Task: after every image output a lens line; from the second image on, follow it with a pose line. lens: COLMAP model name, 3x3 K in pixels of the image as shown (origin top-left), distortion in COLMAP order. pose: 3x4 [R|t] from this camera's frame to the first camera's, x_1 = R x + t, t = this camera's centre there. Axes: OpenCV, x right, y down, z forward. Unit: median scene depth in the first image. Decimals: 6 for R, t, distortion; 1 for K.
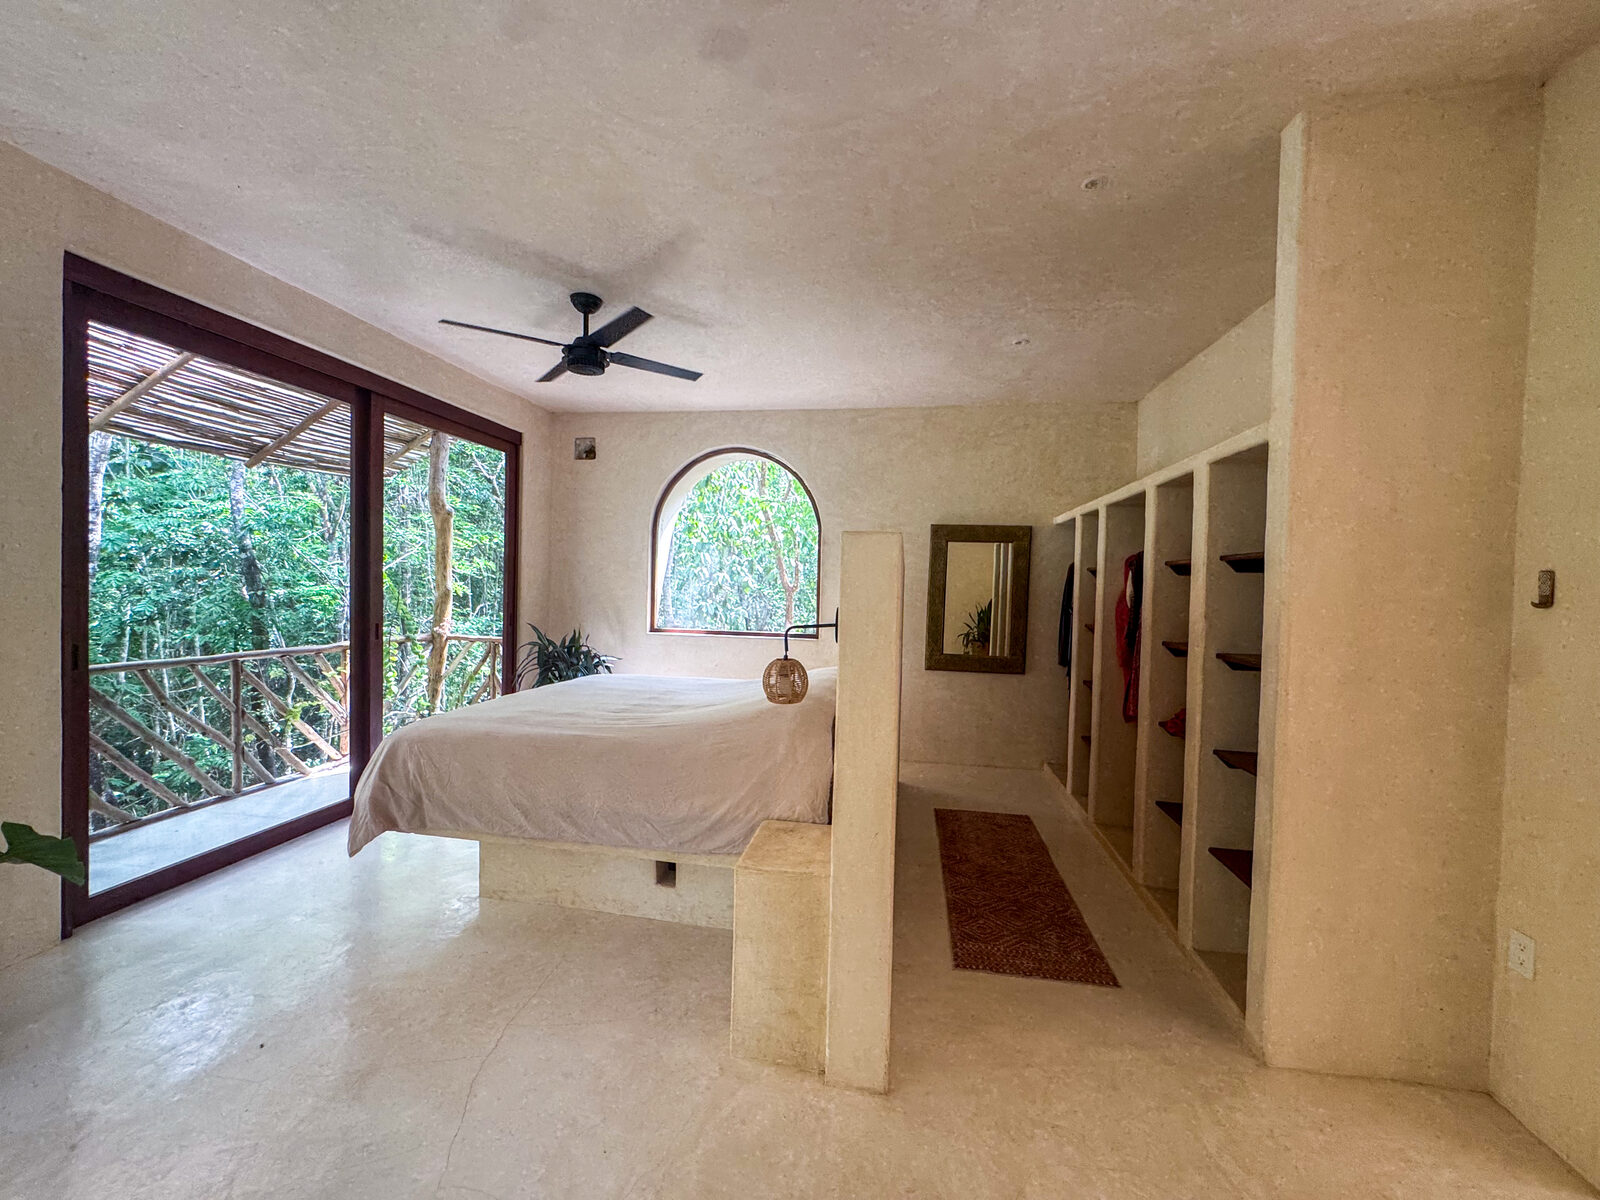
lens RADIAL K [[645.6, 0, 799.5], [0, 645.6, 596.9], [0, 0, 1]] dist [0.000149, 0.000119]
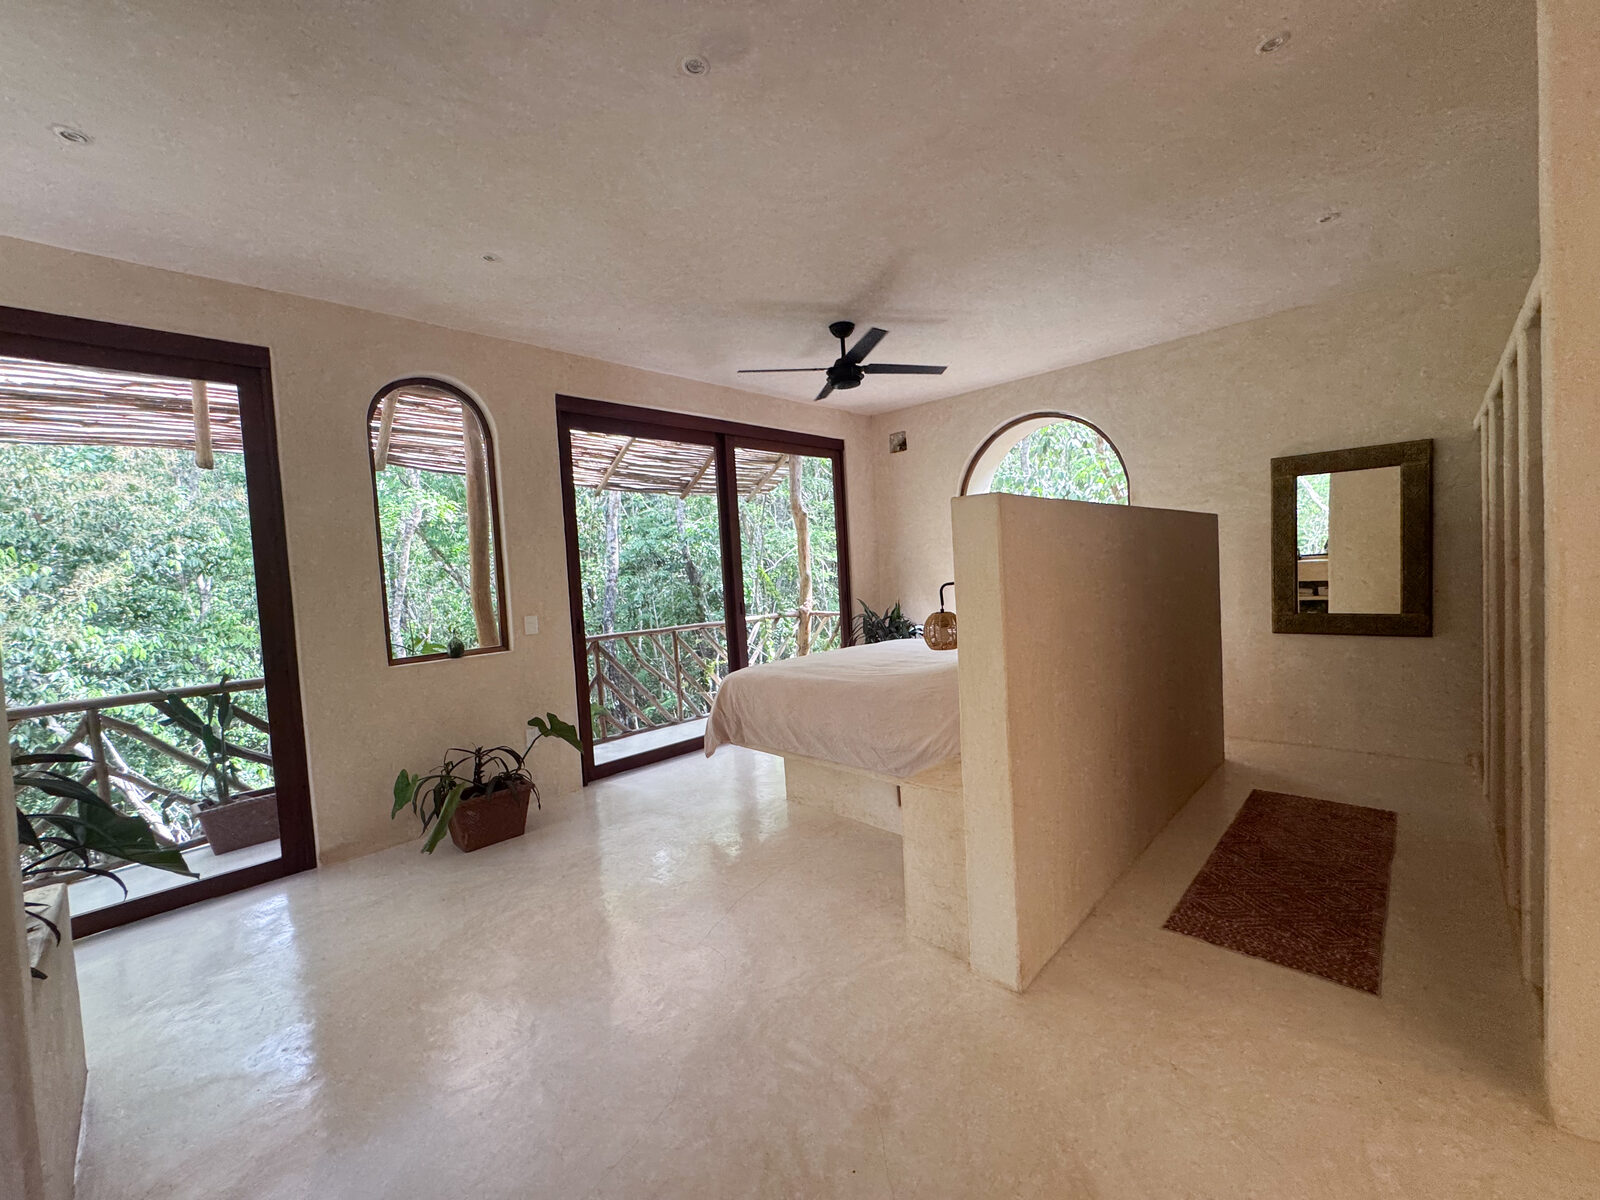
lens RADIAL K [[645.6, 0, 799.5], [0, 645.6, 596.9], [0, 0, 1]] dist [0.000149, 0.000119]
pose [[0.818377, -0.046025, -0.572836, 0.272966], [0.065013, 0.997803, 0.012712, 0.023784], [0.570993, -0.047645, 0.819572, -0.058975]]
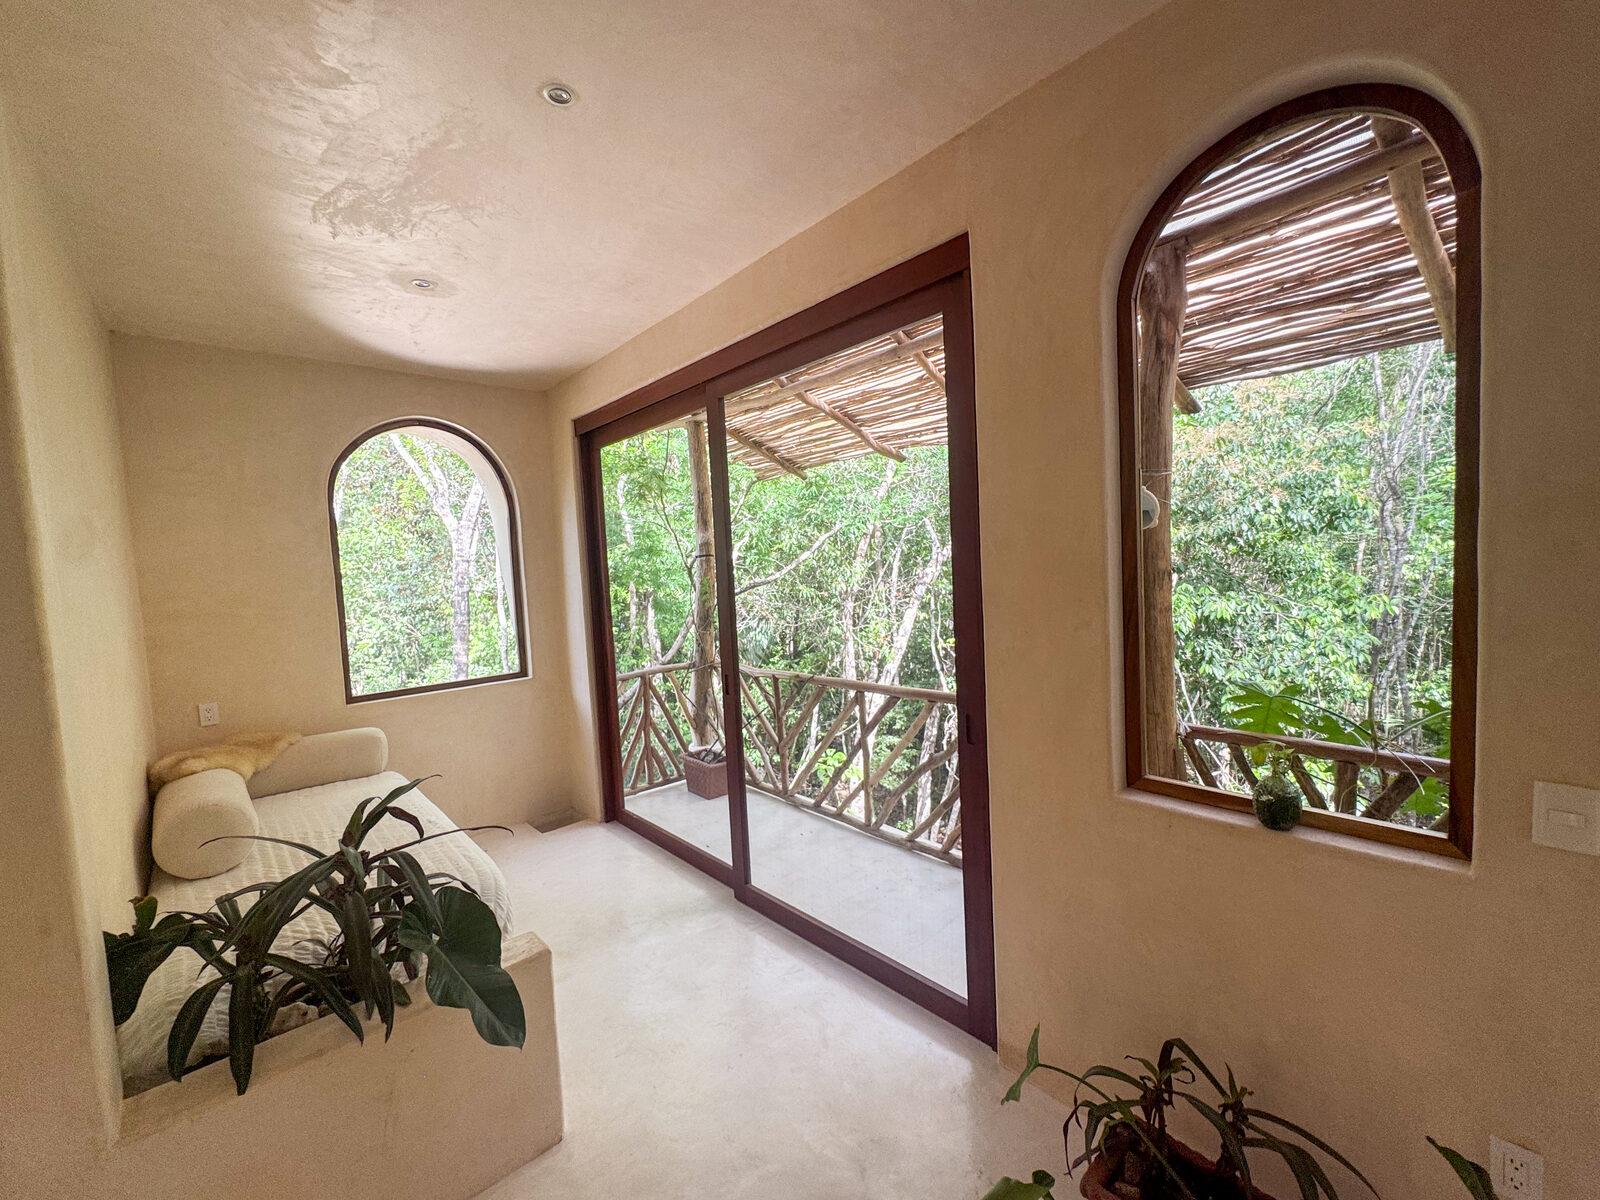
lens RADIAL K [[645.6, 0, 799.5], [0, 645.6, 596.9], [0, 0, 1]] dist [0.000149, 0.000119]
pose [[-0.612501, 0.039727, -0.789471, -0.143763], [0.011301, 0.999074, 0.041506, -0.113277], [0.790389, 0.016501, -0.612383, 1.751535]]
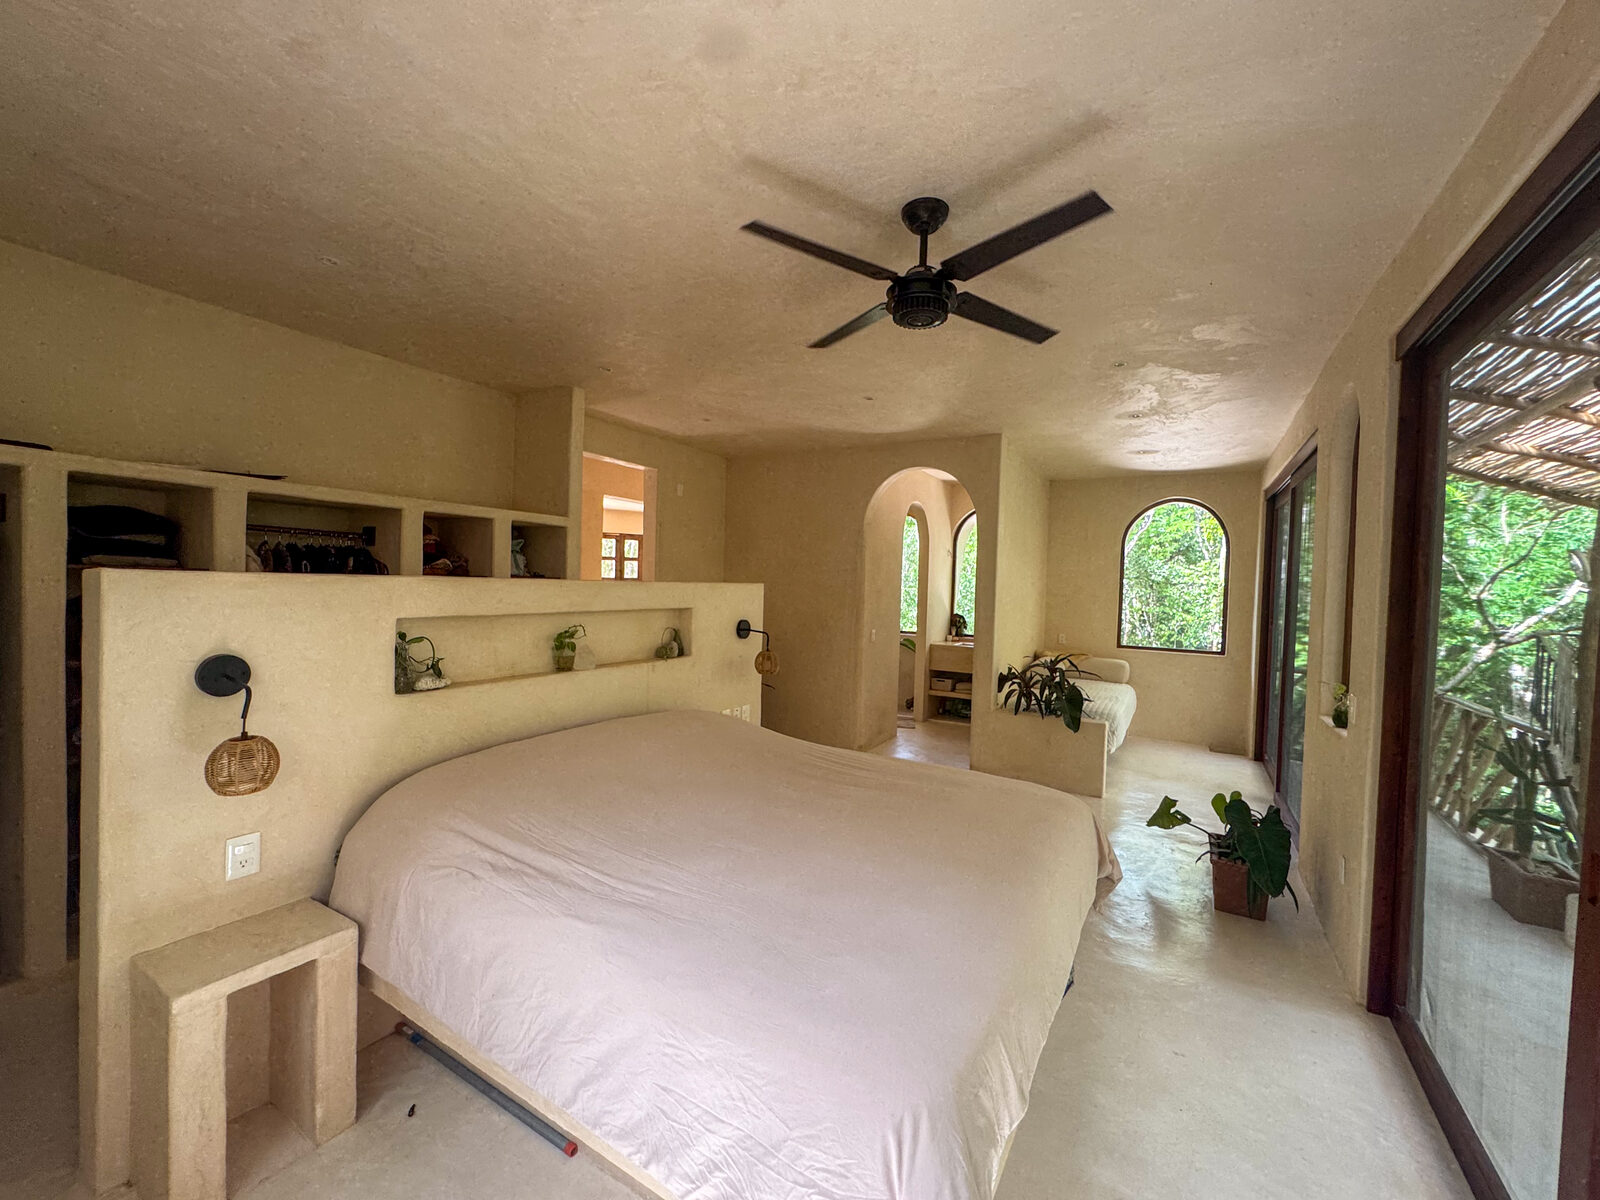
lens RADIAL K [[647.0, 0, 800.0], [0, 647.0, 600.0], [0, 0, 1]] dist [-0.000753, -0.000032]
pose [[-0.930838, -0.072795, 0.358109, -0.301862], [-0.056147, 0.996812, 0.056684, -0.117911], [-0.361093, 0.032657, -0.931958, 2.863354]]
